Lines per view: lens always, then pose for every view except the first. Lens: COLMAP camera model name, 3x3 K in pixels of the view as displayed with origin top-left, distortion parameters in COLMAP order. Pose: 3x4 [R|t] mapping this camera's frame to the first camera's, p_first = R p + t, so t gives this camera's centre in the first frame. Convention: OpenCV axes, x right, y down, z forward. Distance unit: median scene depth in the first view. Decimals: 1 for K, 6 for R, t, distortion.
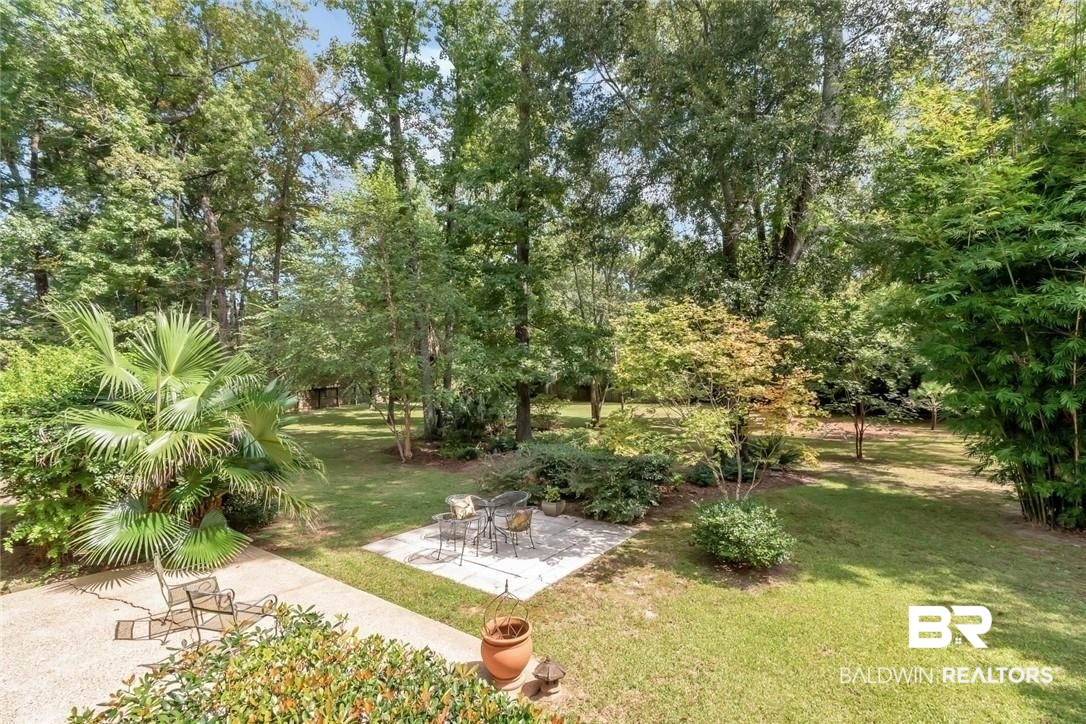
lens RADIAL K [[458.2, 0, 543.0], [0, 458.2, 362.0], [0, 0, 1]] dist [0.002700, -0.000127]
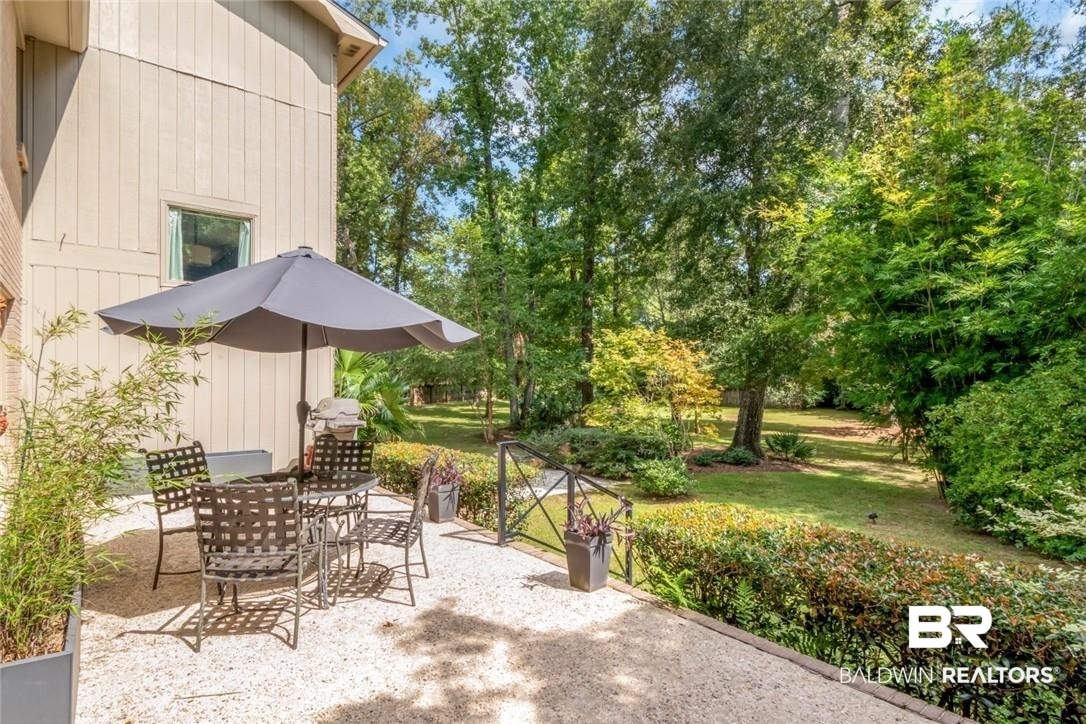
lens RADIAL K [[537.3, 0, 539.9], [0, 537.3, 364.7], [0, 0, 1]] dist [-0.001393, -0.000677]
pose [[0.965458, 0.009545, -0.260382, 0.219952], [-0.007404, 0.999930, 0.009204, -0.011650], [0.260452, -0.006959, 0.965462, -0.388812]]
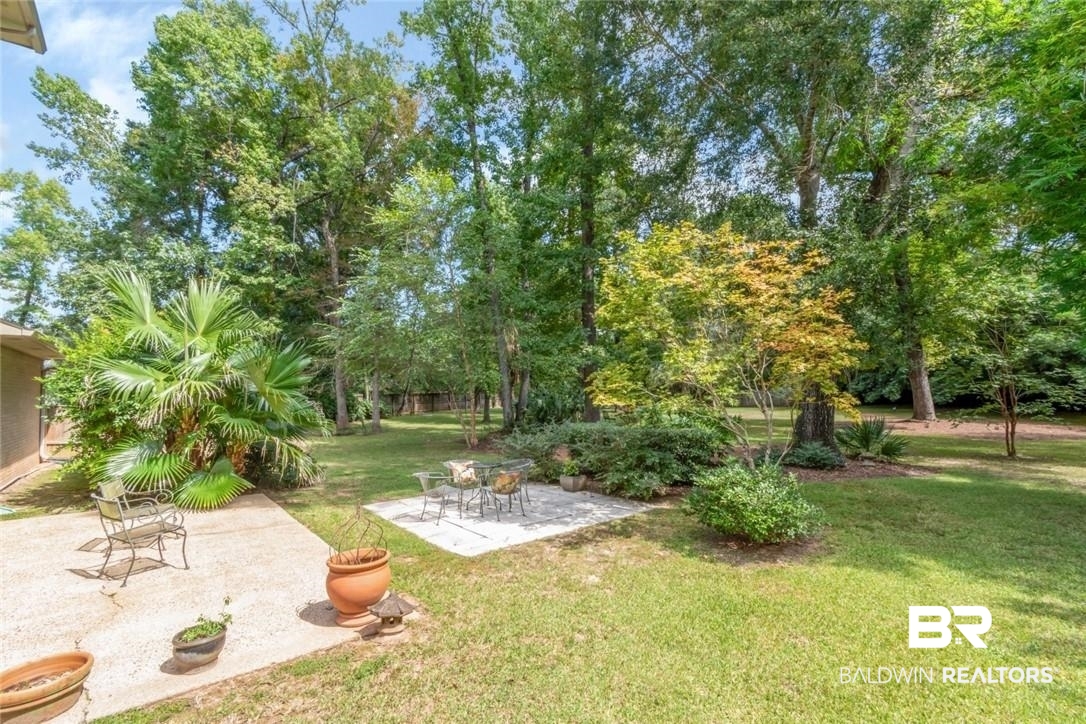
lens RADIAL K [[452.7, 0, 559.0], [0, 452.7, 364.4], [0, 0, 1]] dist [0.000958, 0.000487]
pose [[0.971471, -0.023989, -0.235940, 0.132797], [0.016524, 0.999300, -0.033567, 0.068987], [0.236580, 0.028711, 0.971188, 0.068899]]
